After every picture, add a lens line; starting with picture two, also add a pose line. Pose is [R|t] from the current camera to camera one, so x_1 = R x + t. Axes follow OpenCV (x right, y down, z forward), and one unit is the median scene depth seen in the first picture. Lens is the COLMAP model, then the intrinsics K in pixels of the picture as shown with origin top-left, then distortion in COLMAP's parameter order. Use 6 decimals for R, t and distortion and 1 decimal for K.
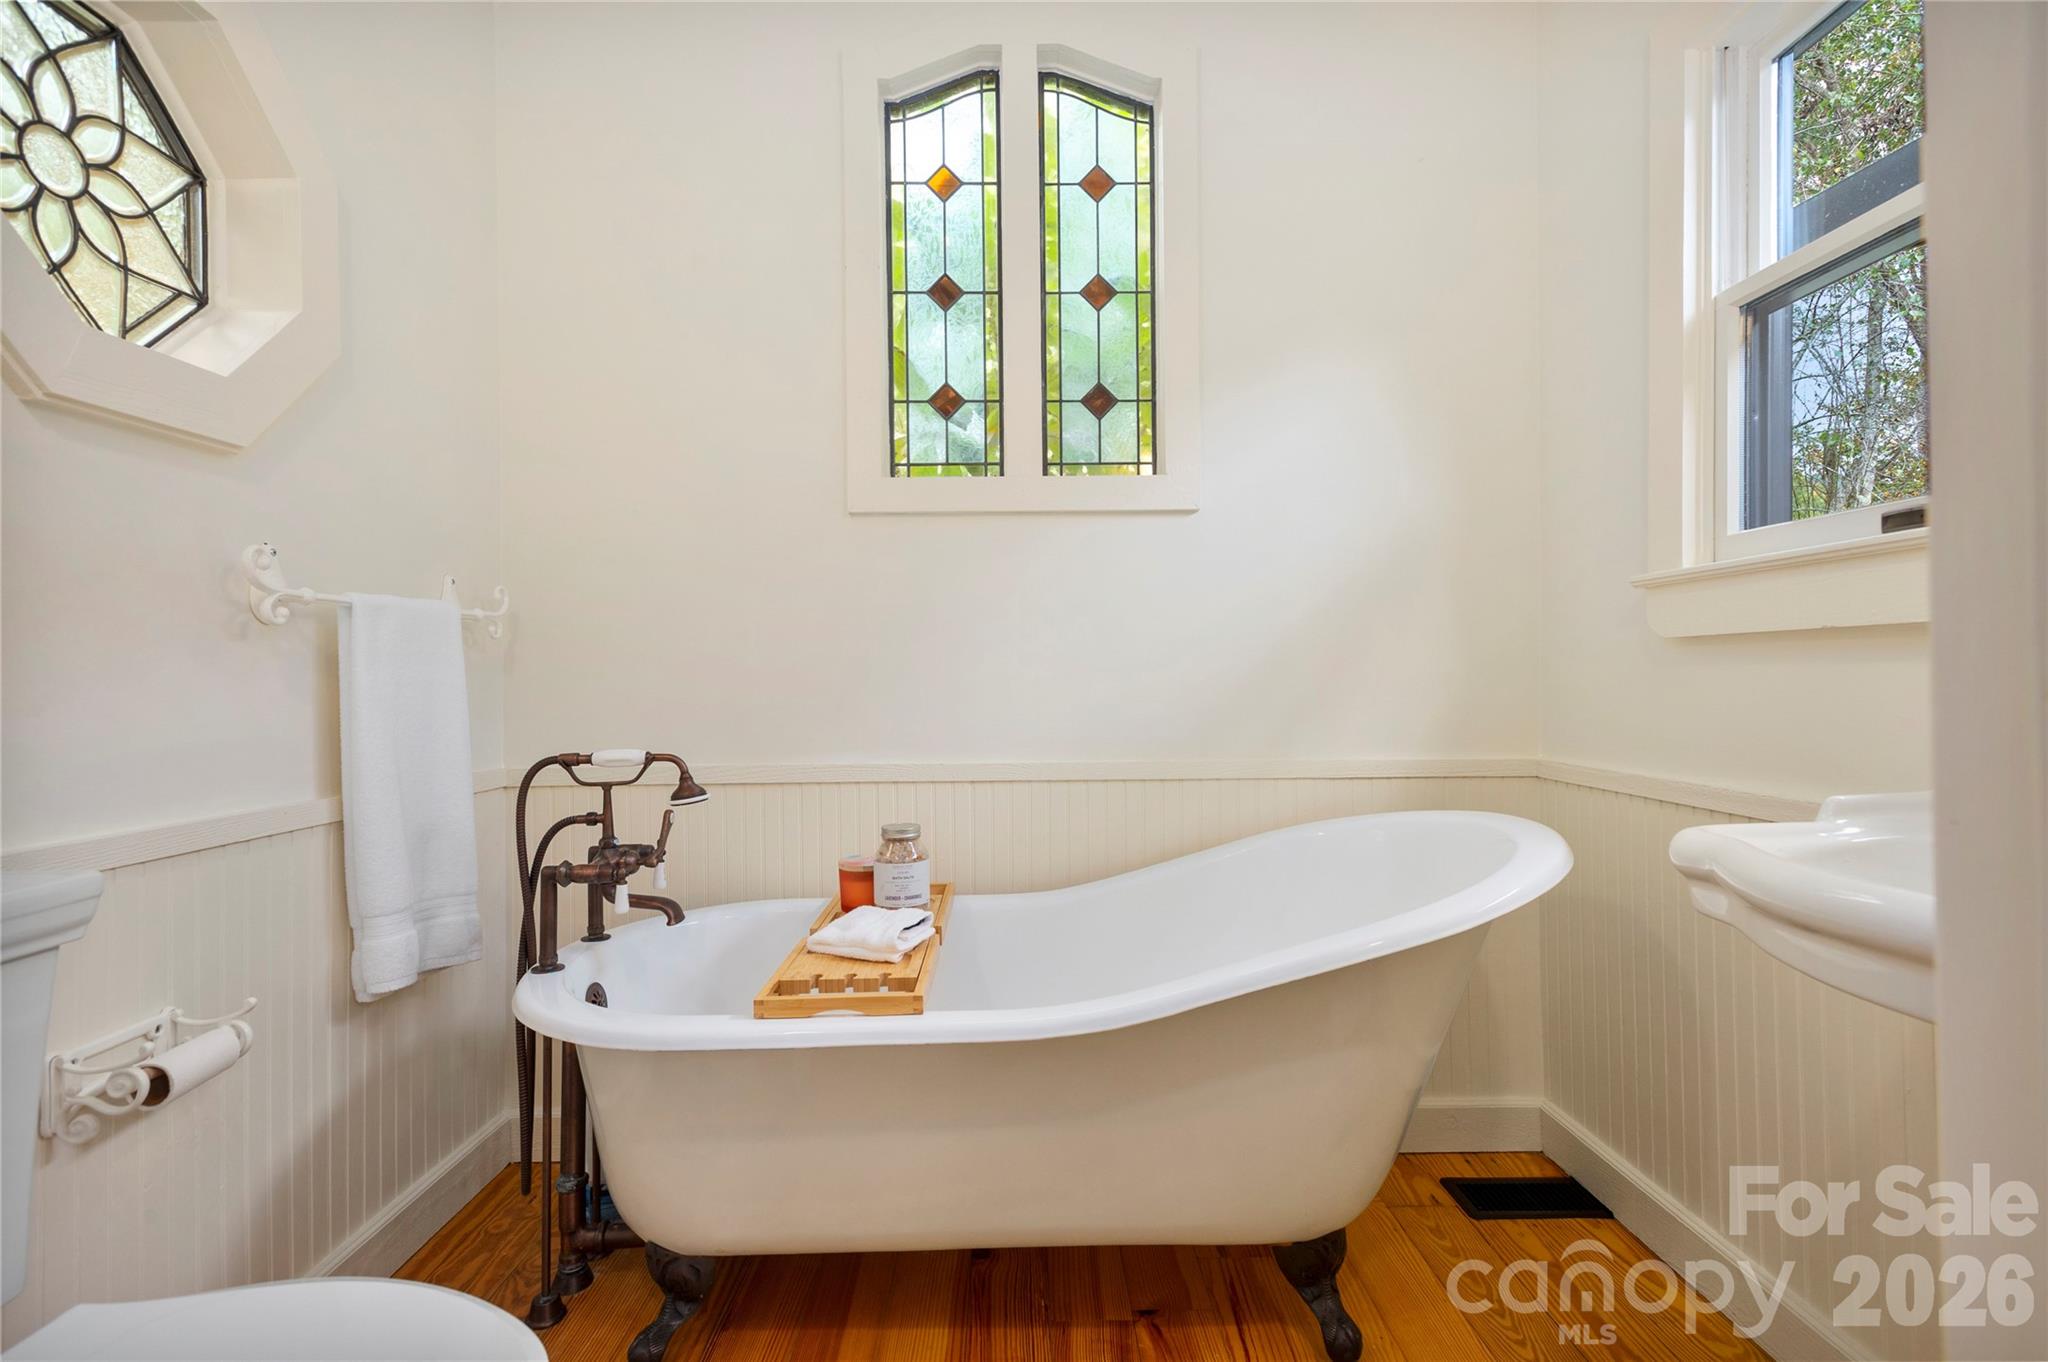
lens RADIAL K [[972.7, 0, 1021.4], [0, 972.7, 683.4], [0, 0, 1]] dist [0.005643, 0.001051]
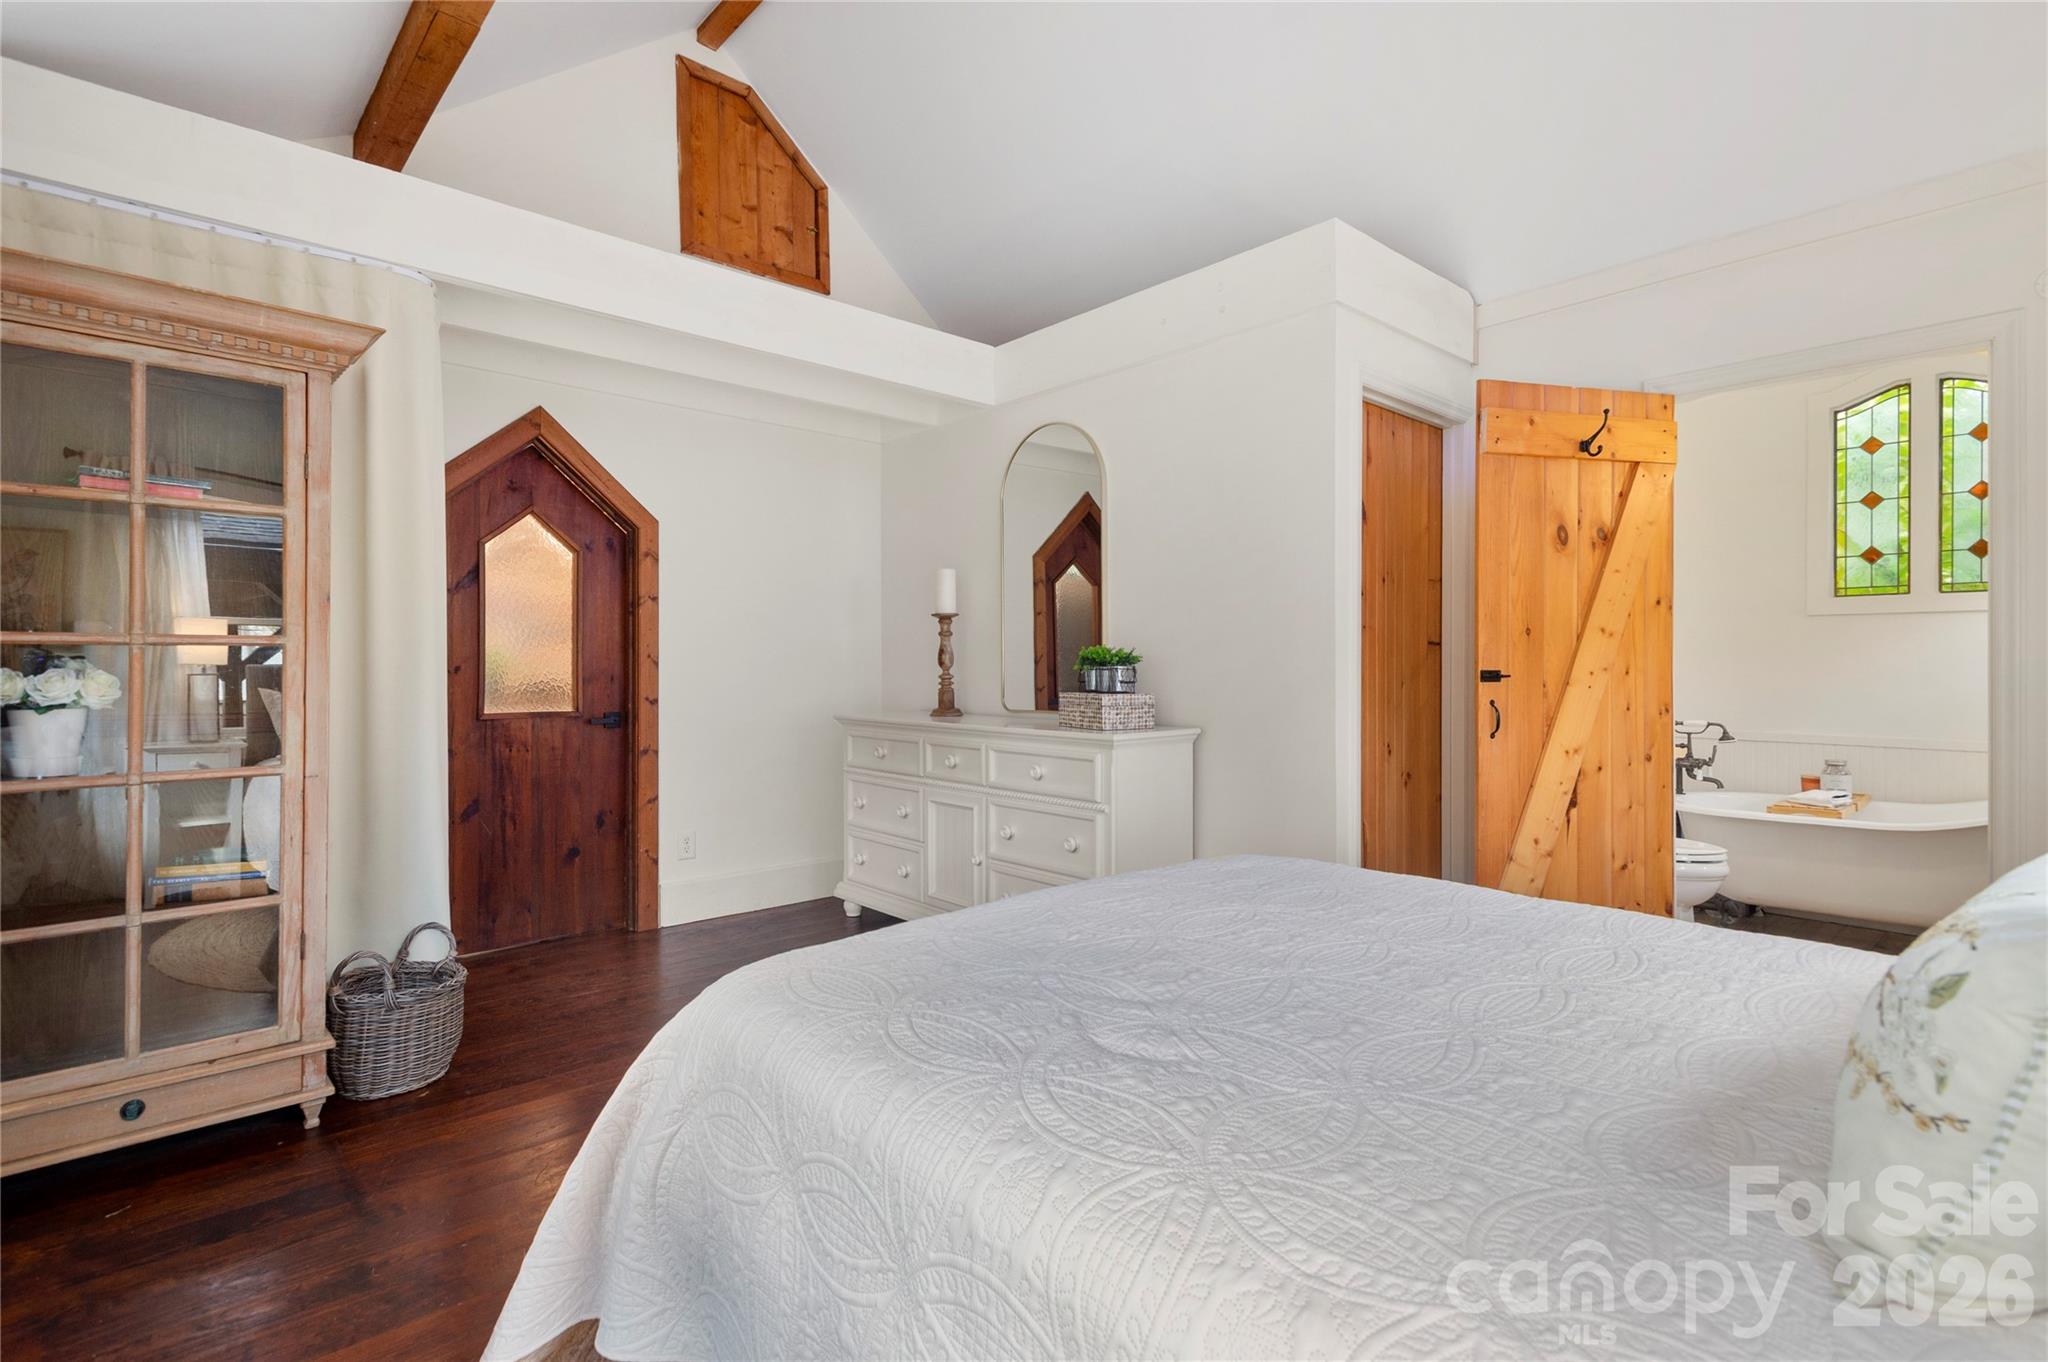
lens RADIAL K [[972.7, 0, 1011.3], [0, 972.7, 670.3], [0, 0, 1]] dist [0.005643, 0.001051]
pose [[0.660484, 0.011140, -0.750757, 0.267704], [-0.006207, 0.999937, 0.009377, -0.062765], [0.750814, -0.001533, 0.660511, -1.659236]]
